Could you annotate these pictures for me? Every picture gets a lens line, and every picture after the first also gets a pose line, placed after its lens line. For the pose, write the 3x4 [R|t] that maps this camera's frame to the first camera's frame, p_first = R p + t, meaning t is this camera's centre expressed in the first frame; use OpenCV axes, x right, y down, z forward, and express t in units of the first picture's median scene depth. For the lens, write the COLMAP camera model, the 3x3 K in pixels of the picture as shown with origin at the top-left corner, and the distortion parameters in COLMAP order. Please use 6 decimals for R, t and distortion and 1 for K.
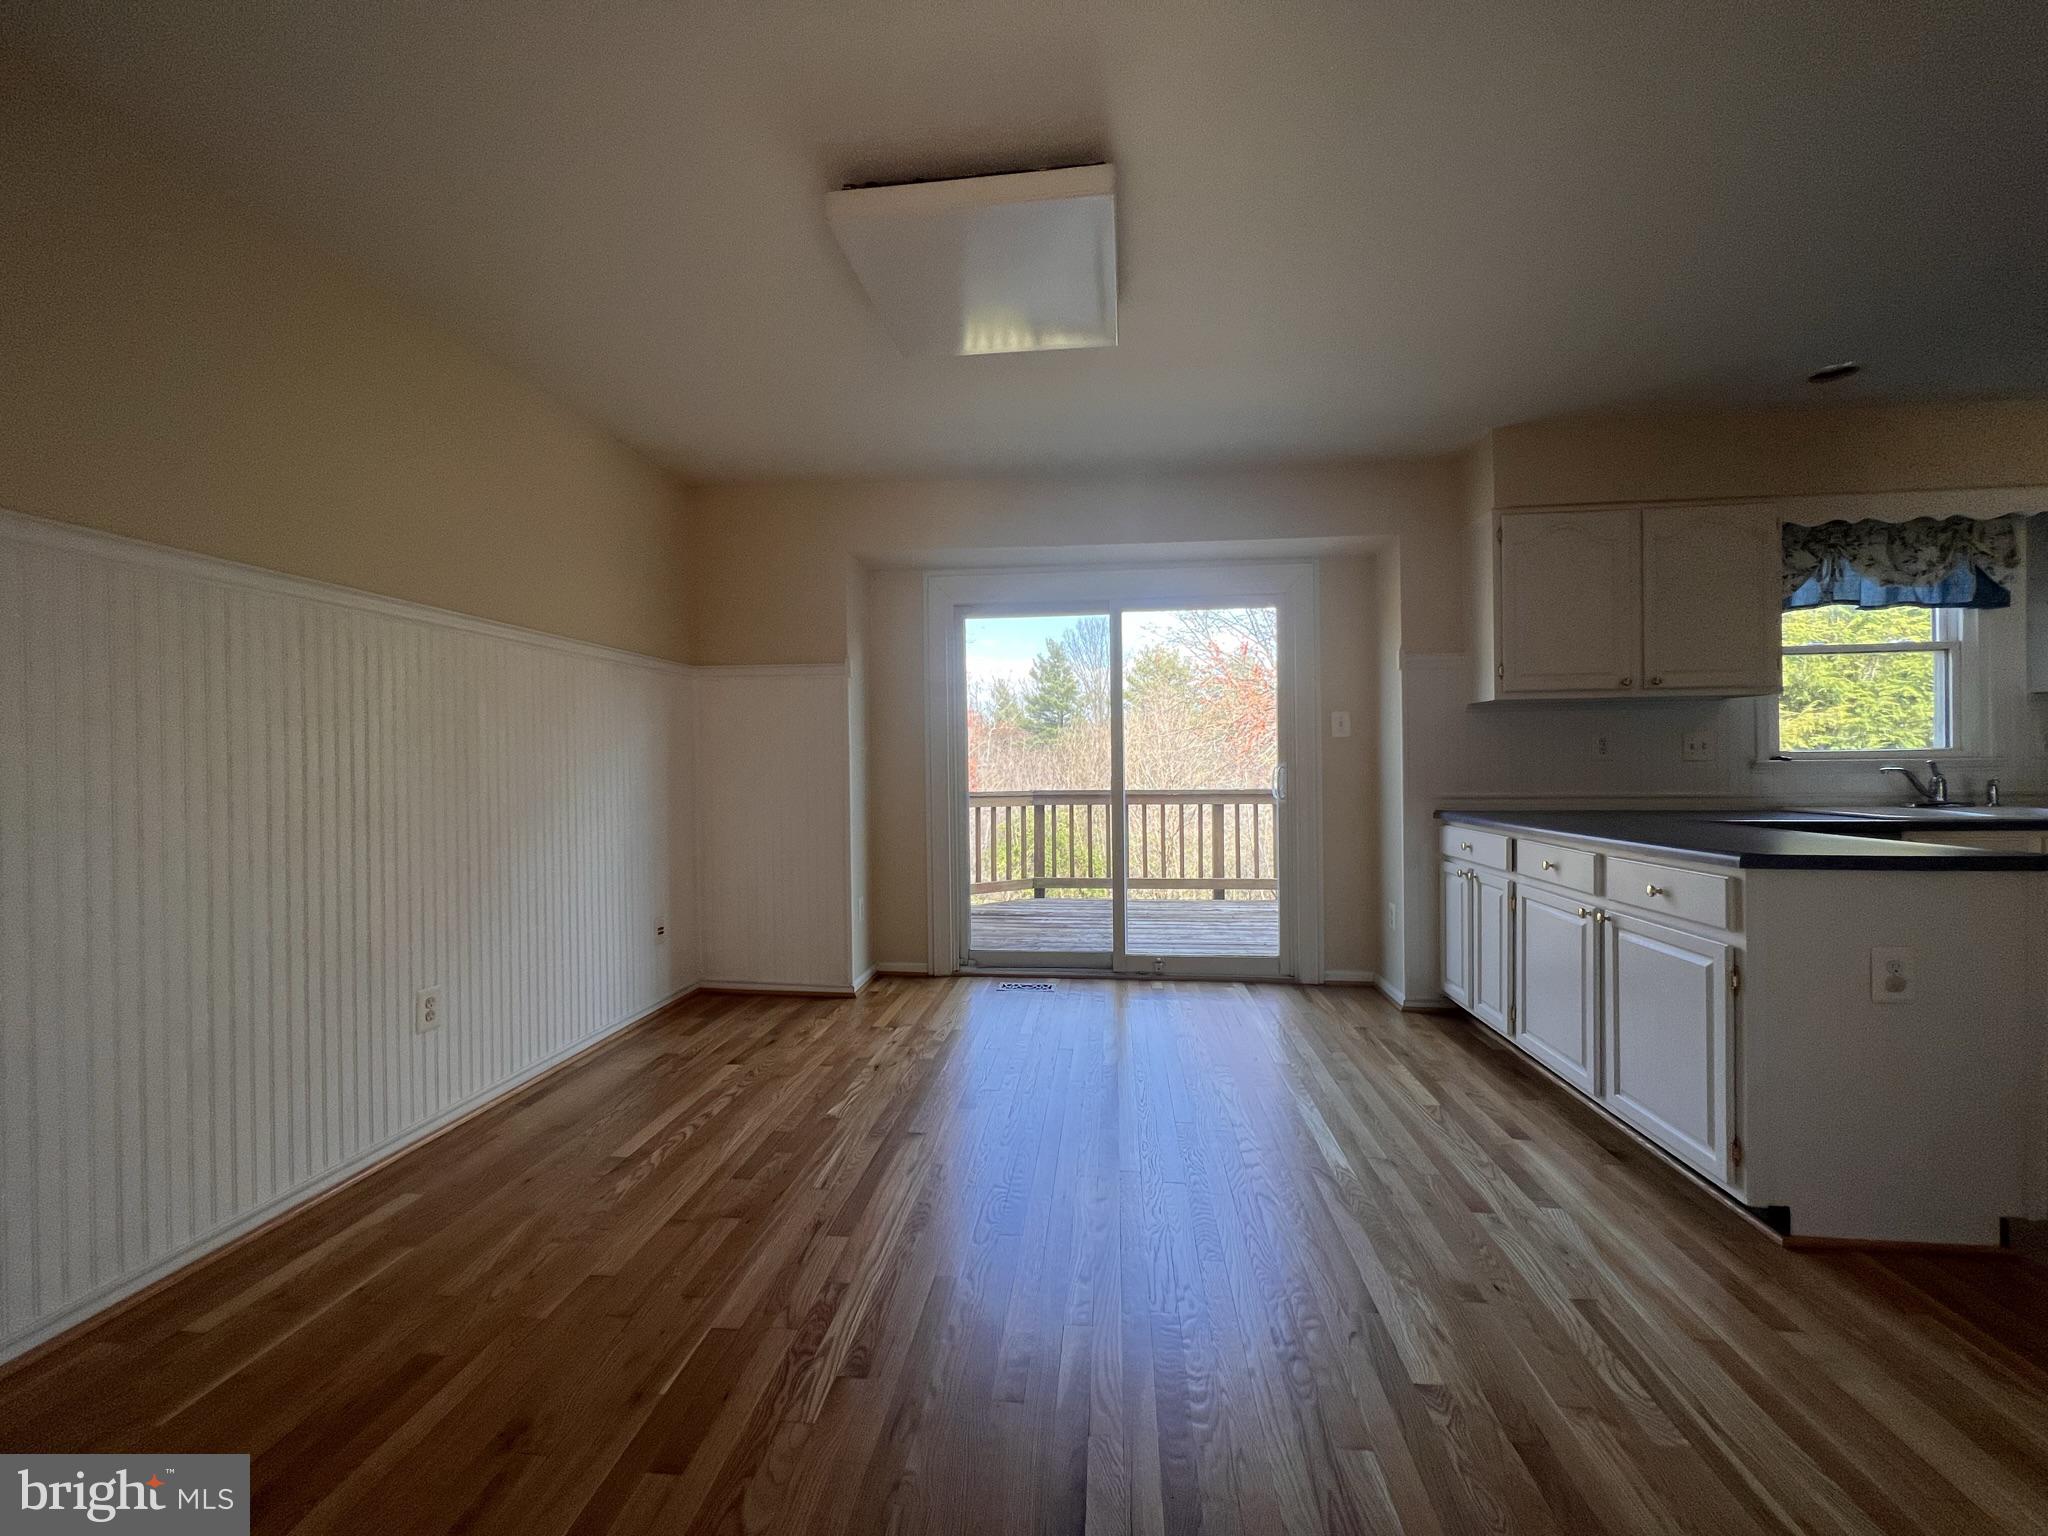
lens RADIAL K [[822.6, 0, 1024.0], [0, 822.6, 768.0], [0, 0, 1]] dist [0.000490, -0.000019]
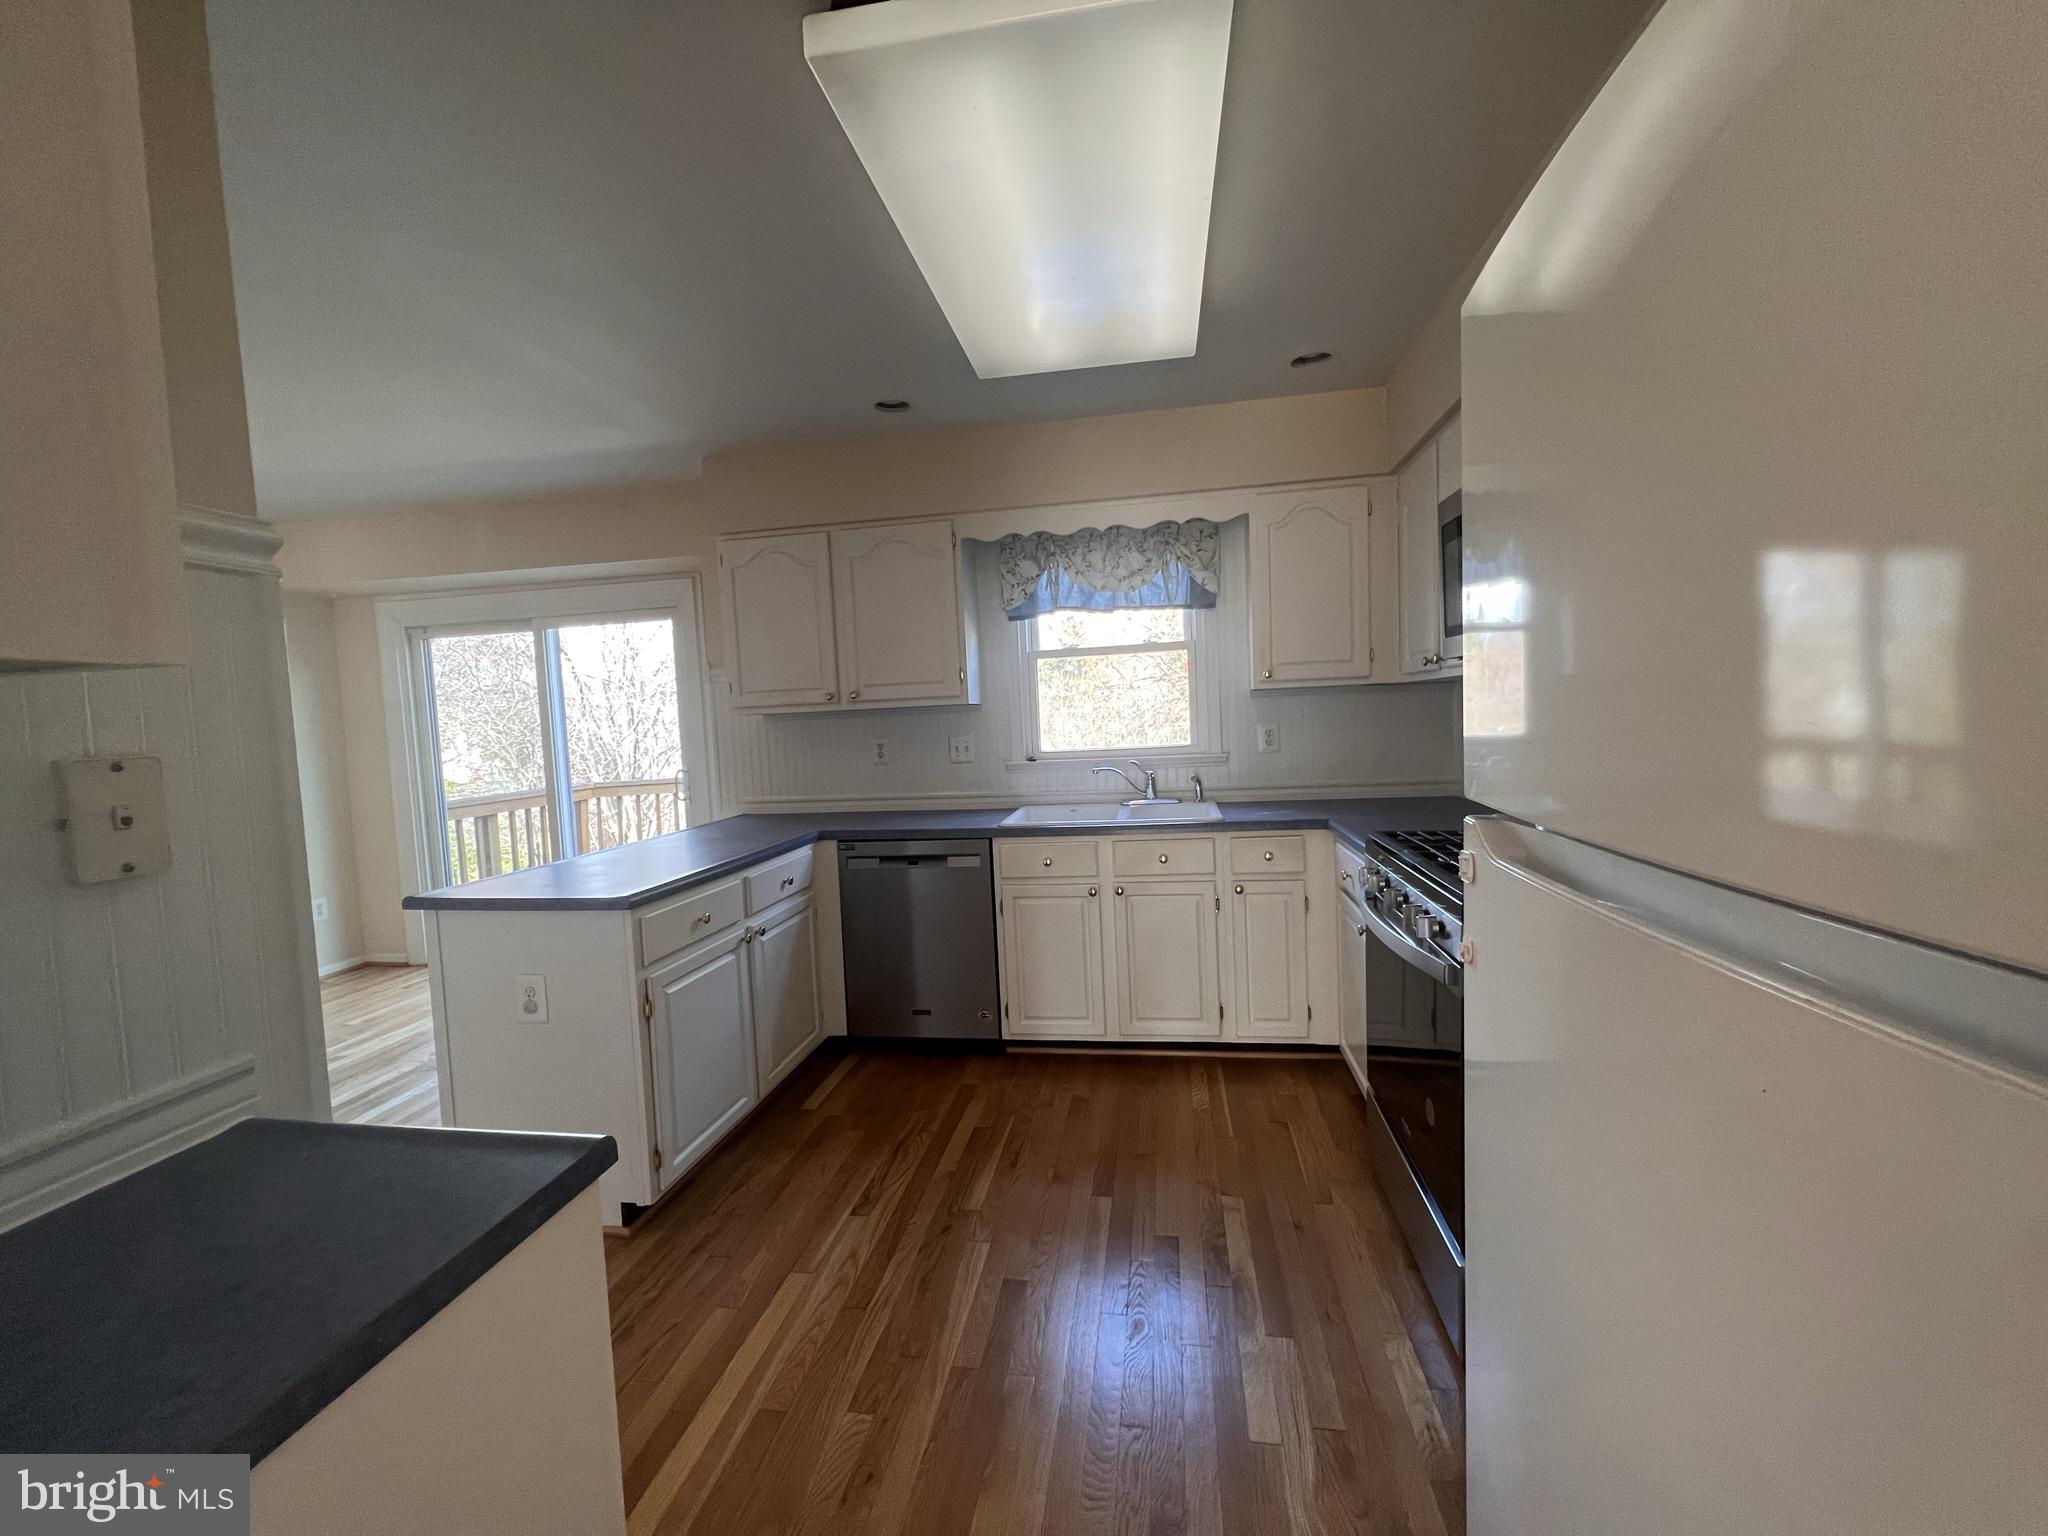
lens RADIAL K [[827.8, 0, 1024.0], [0, 827.8, 768.0], [0, 0, 1]] dist [0.001047, 0.000048]
pose [[0.998357, -0.033367, -0.046586, 0.981336], [0.035771, 0.998018, 0.051773, -0.055938], [0.044767, -0.053354, 0.997572, -0.051938]]
